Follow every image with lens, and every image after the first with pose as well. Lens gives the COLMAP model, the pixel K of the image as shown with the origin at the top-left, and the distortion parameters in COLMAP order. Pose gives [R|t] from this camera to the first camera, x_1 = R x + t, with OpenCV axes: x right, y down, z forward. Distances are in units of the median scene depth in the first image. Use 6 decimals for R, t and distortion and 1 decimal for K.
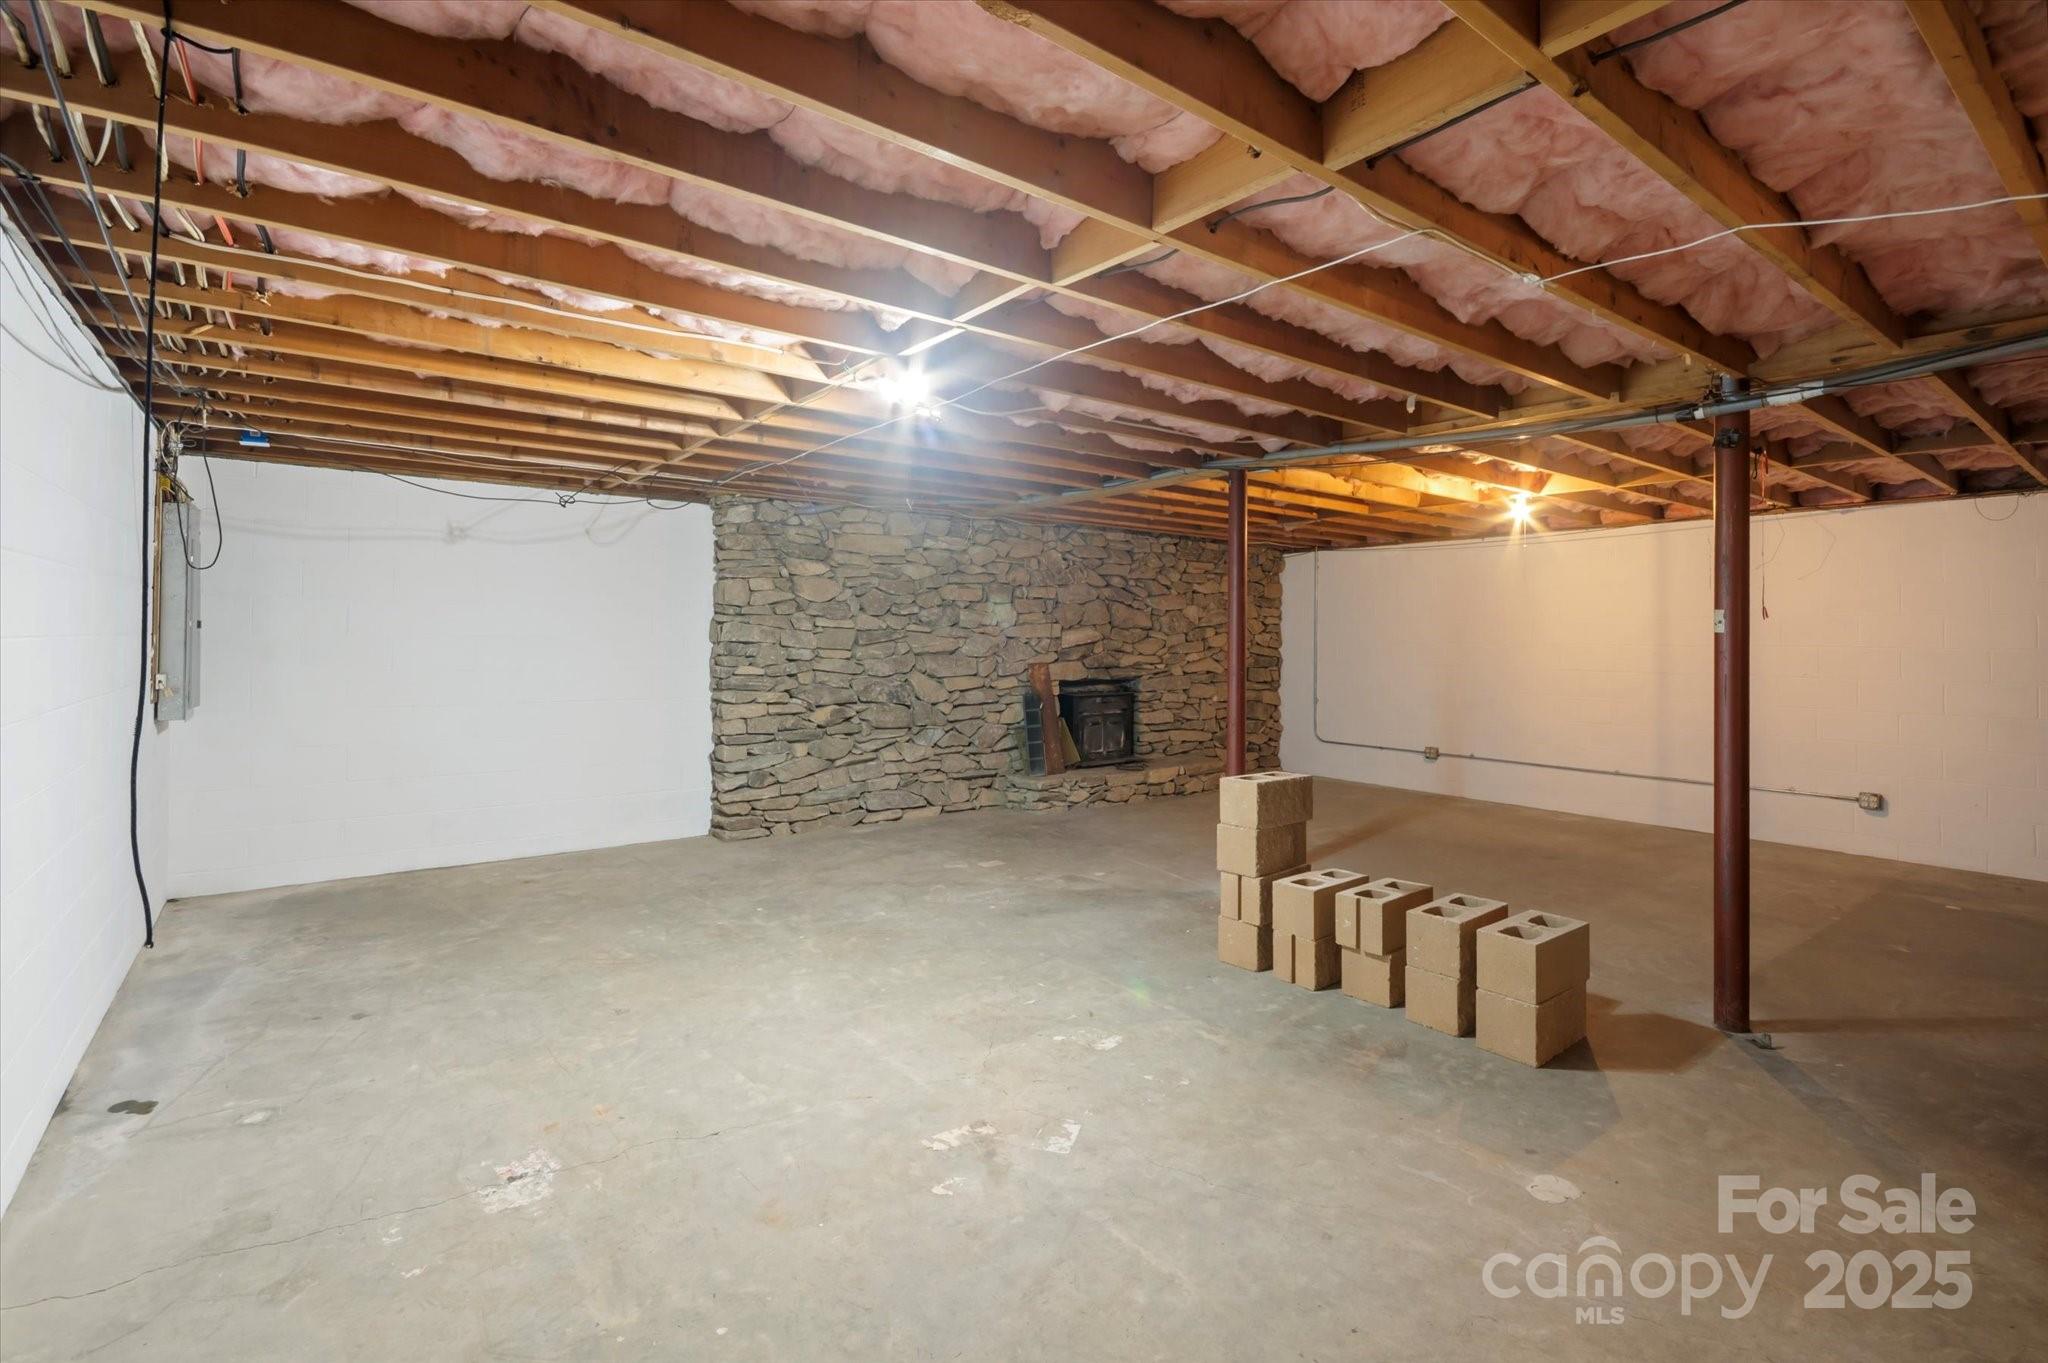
lens RADIAL K [[936.0, 0, 1030.8], [0, 936.0, 660.8], [0, 0, 1]] dist [-0.002181, -0.001293]
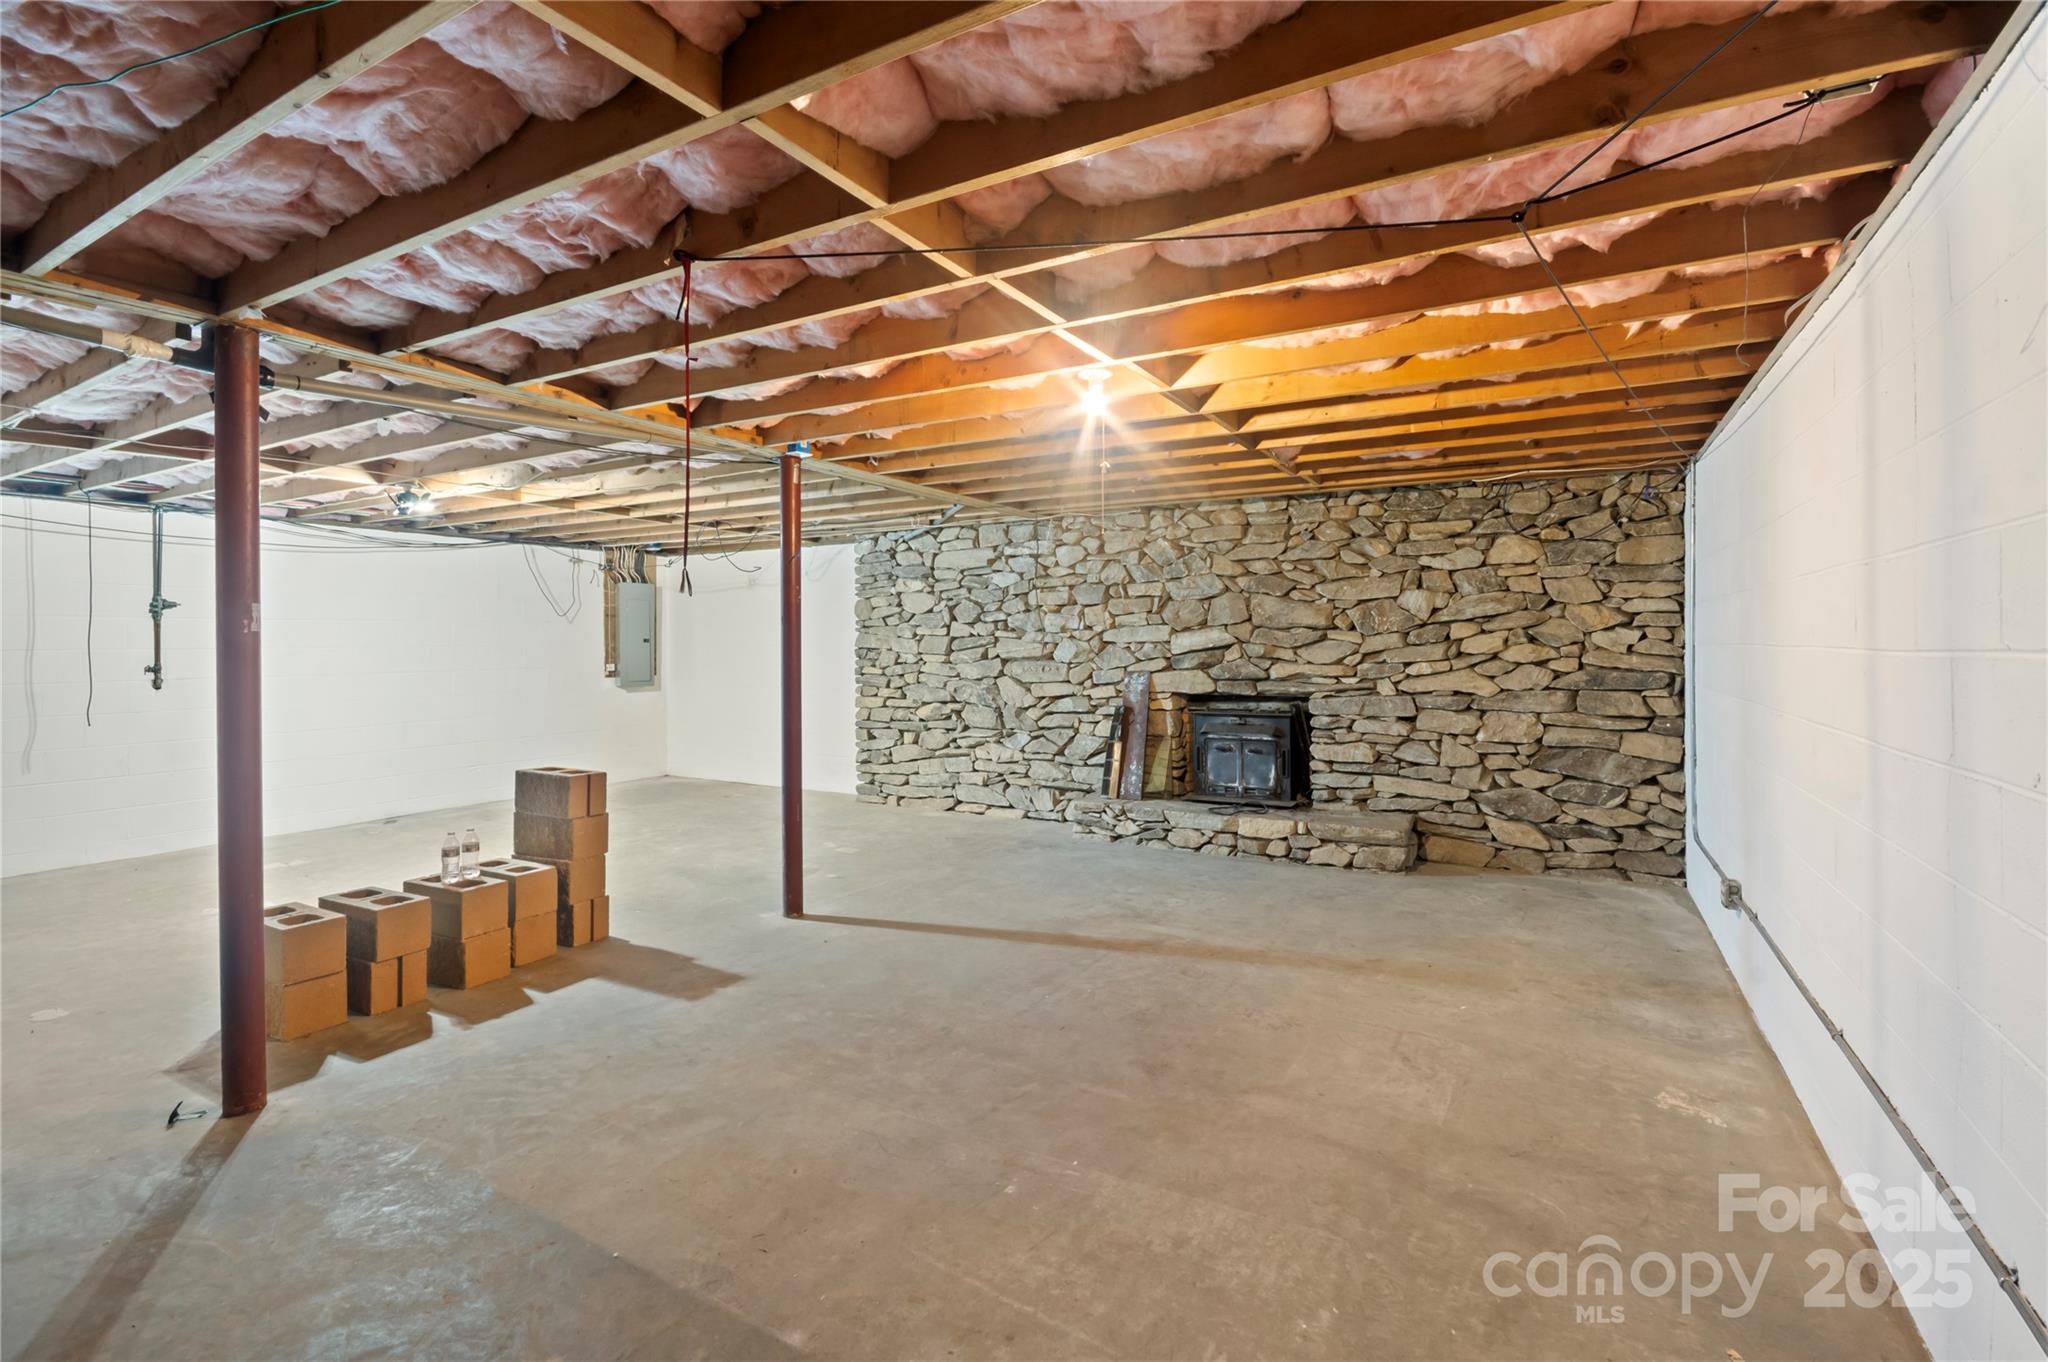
lens RADIAL K [[936.0, 0, 1030.8], [0, 936.0, 660.3], [0, 0, 1]] dist [-0.002181, -0.001293]
pose [[0.389945, 0.006104, -0.920818, 0.915416], [-0.017538, 0.999846, -0.000799, -0.006118], [0.920671, 0.016461, 0.389992, 0.676005]]
